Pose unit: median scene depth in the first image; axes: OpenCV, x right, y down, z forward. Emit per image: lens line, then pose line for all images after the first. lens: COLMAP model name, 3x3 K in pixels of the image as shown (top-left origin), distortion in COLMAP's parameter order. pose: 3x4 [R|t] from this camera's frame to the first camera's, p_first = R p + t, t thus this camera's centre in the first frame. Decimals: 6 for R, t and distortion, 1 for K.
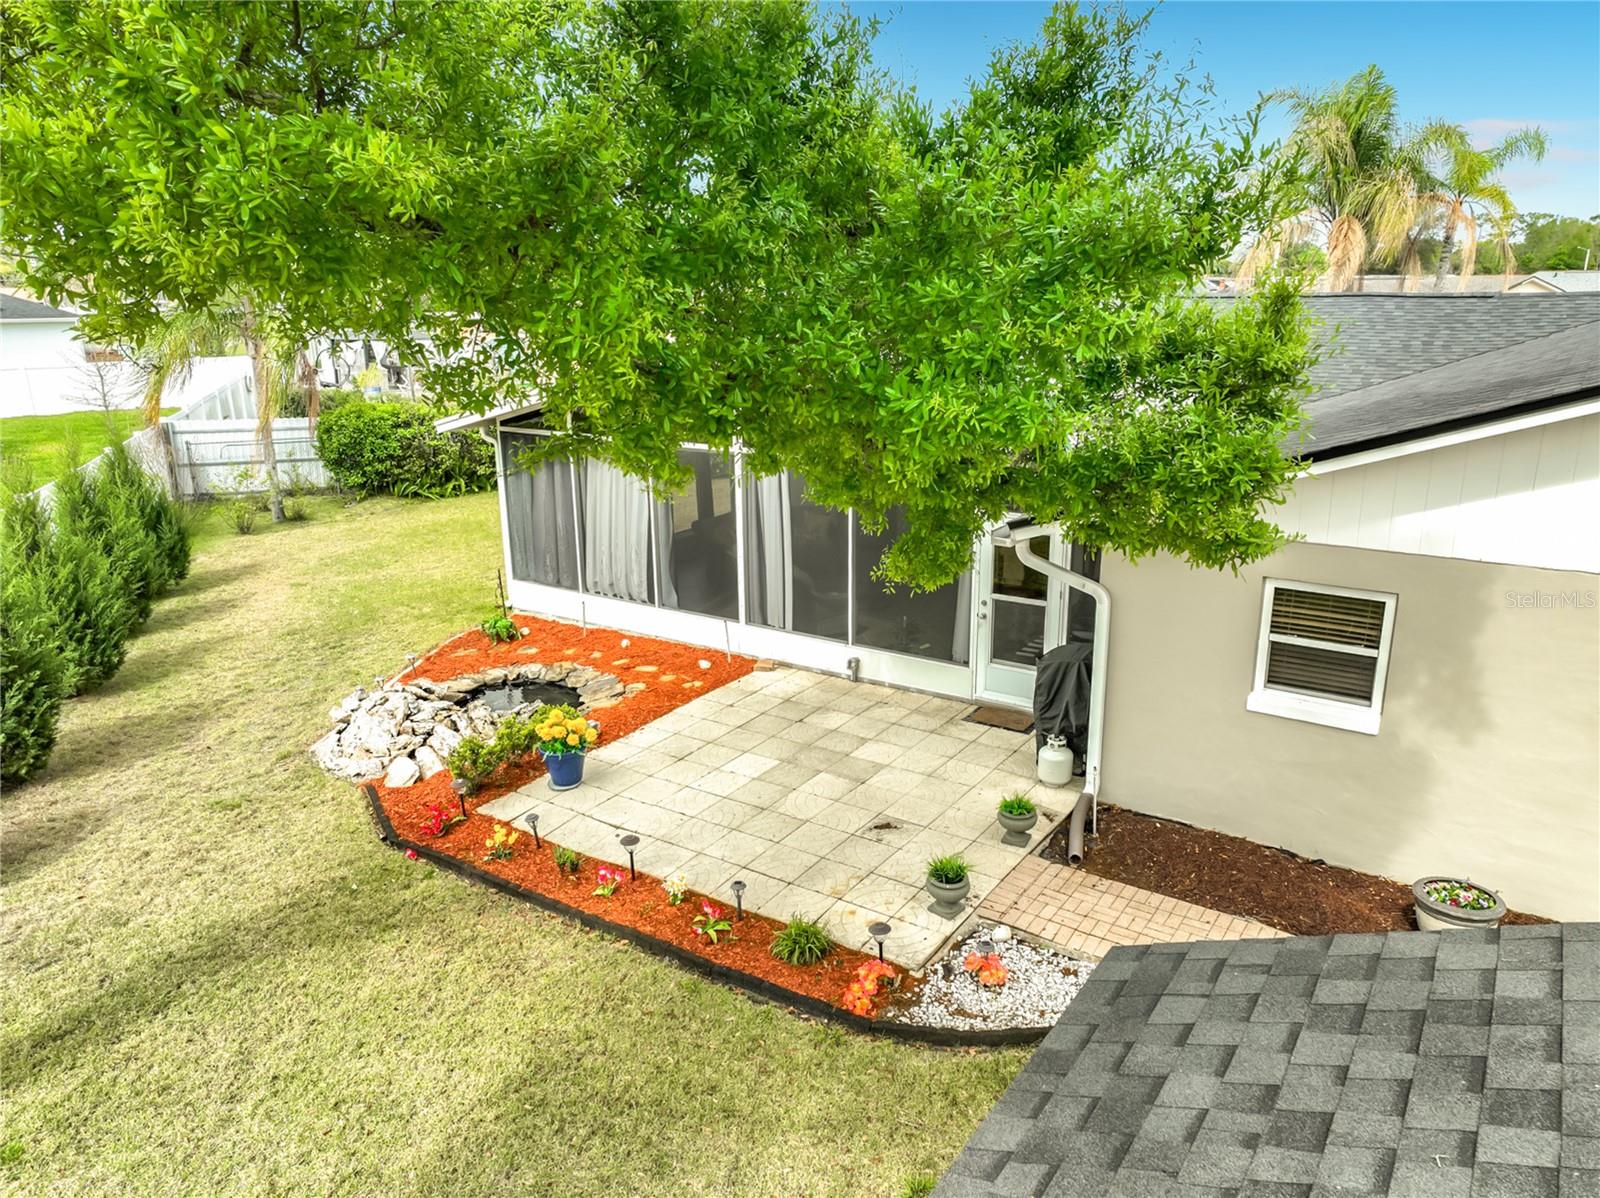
lens RADIAL K [[1133.6, 0, 800.0], [0, 1133.6, 599.0], [0, 0, 1]] dist [0.053572, -0.000226]
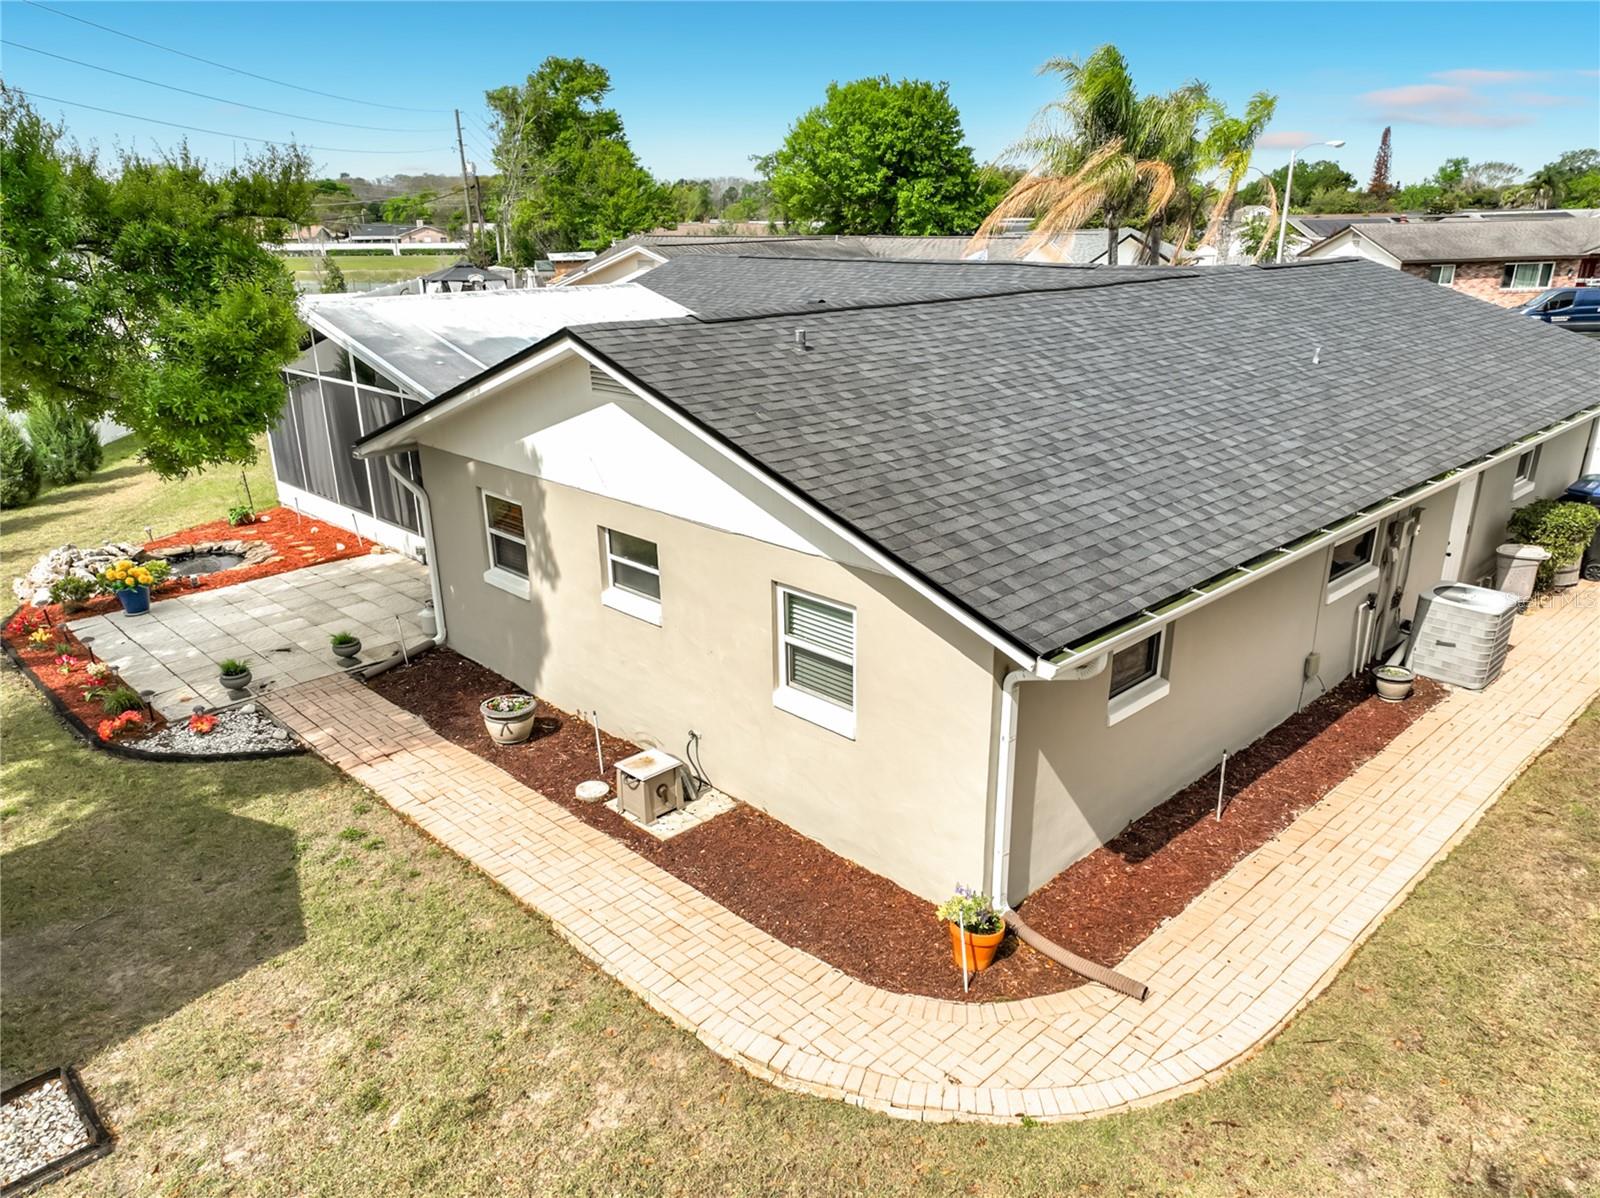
lens RADIAL K [[1142.5, 0, 800.0], [0, 1142.5, 599.0], [0, 0, 1]] dist [-0.001306, 0.001864]
pose [[0.977975, 0.058527, -0.200349, 0.769167], [-0.048543, 0.997339, 0.054391, 0.023054], [0.202999, -0.043467, 0.978214, -0.199739]]
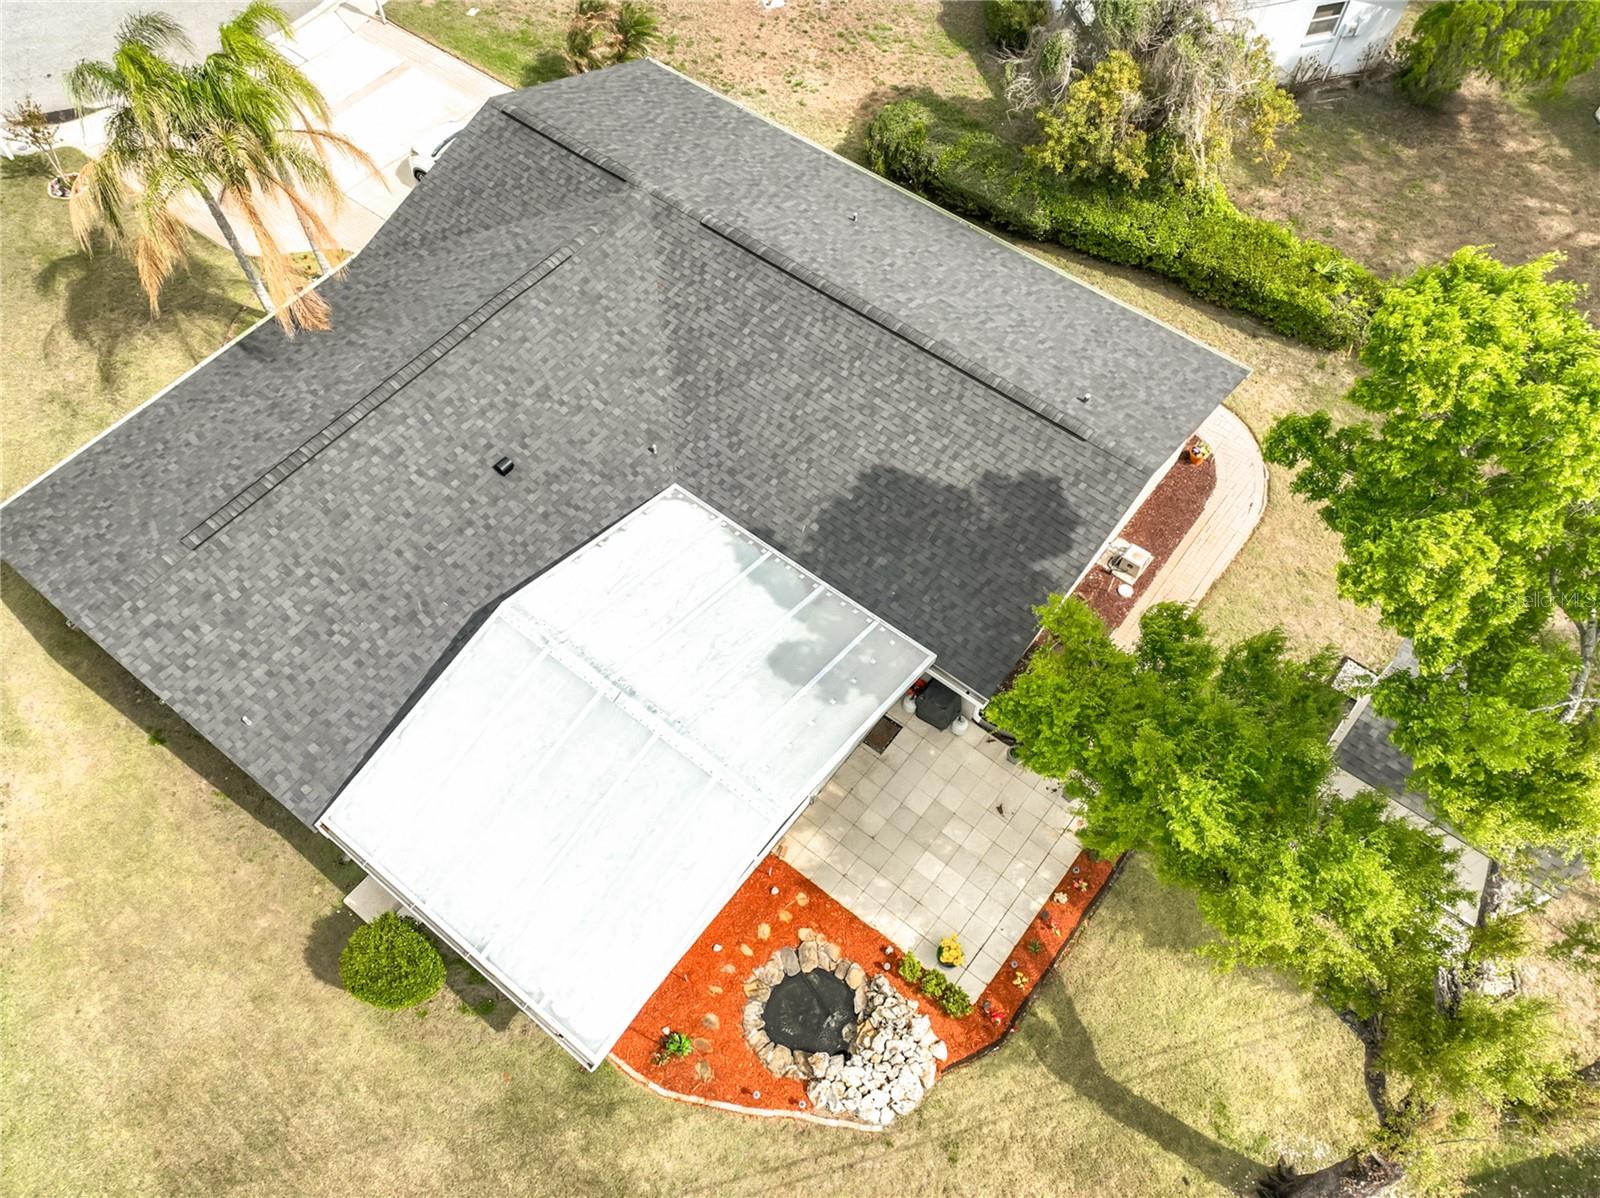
lens RADIAL K [[1142.5, 0, 800.0], [0, 1142.5, 599.0], [0, 0, 1]] dist [-0.001306, 0.001864]
pose [[0.071118, -0.856601, 0.511055, -0.583235], [0.261460, 0.510447, 0.819196, -1.531070], [-0.962591, 0.075361, 0.260269, 0.590595]]
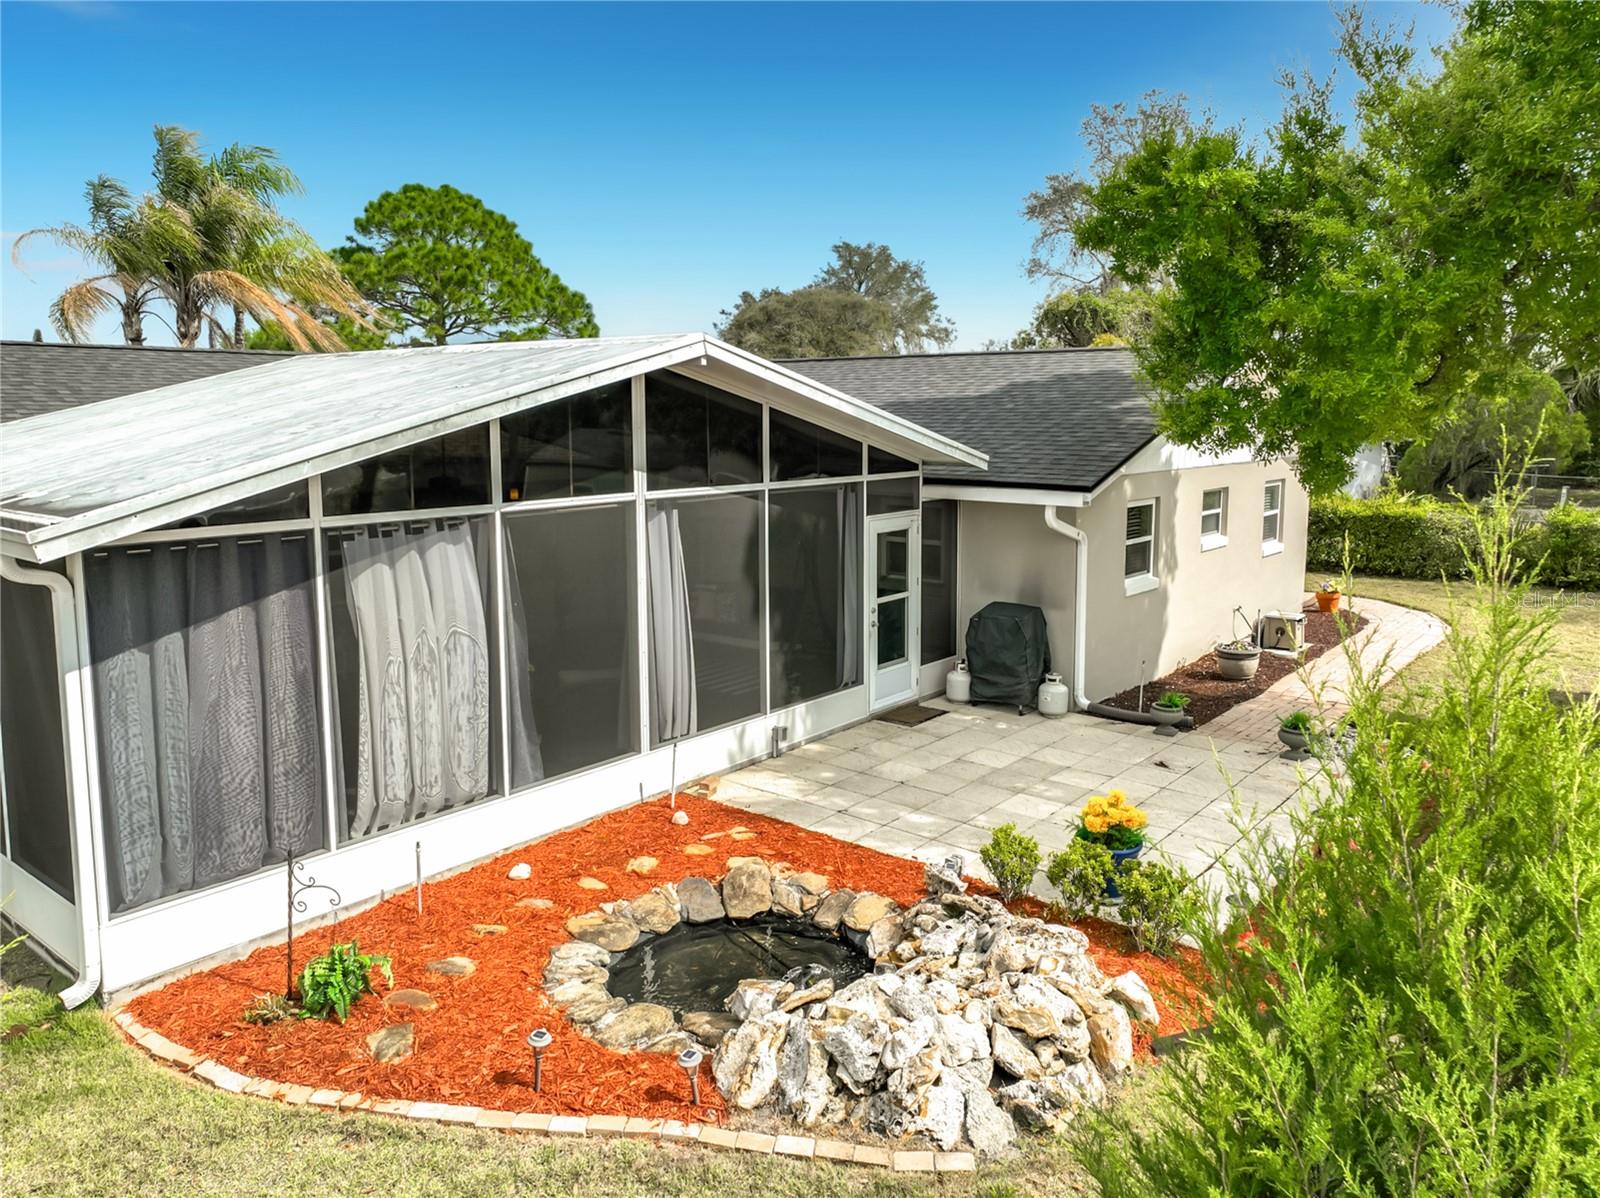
lens RADIAL K [[1140.8, 0, 800.0], [0, 1140.8, 599.0], [0, 0, 1]] dist [-0.007425, -0.002429]
pose [[0.090703, -0.153389, 0.983994, -0.784421], [0.272864, 0.954083, 0.123574, -0.140252], [-0.957767, 0.257288, 0.128392, 0.894295]]
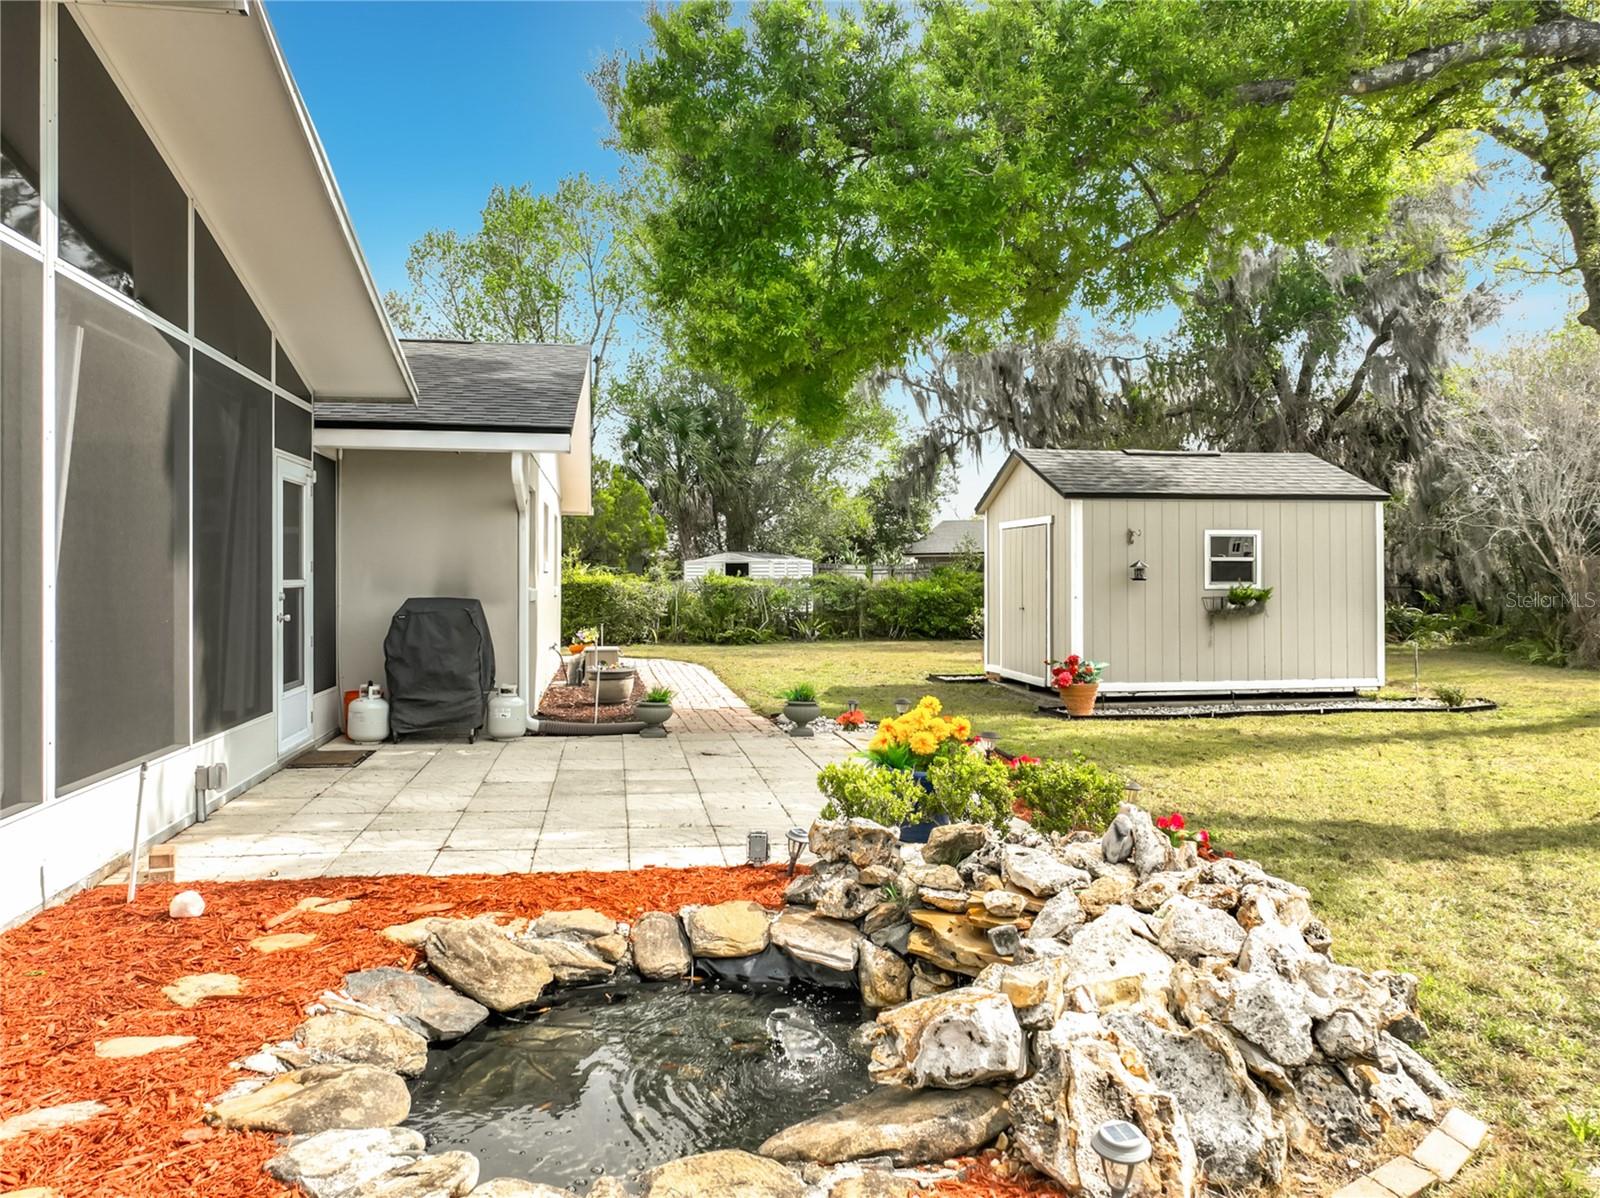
lens RADIAL K [[1142.5, 0, 800.0], [0, 1142.5, 599.0], [0, 0, 1]] dist [-0.001306, 0.001864]
pose [[-0.672529, -0.015042, 0.739918, -0.487871], [0.202707, 0.957815, 0.203716, -0.063389], [-0.711769, 0.286992, -0.641109, 1.164078]]
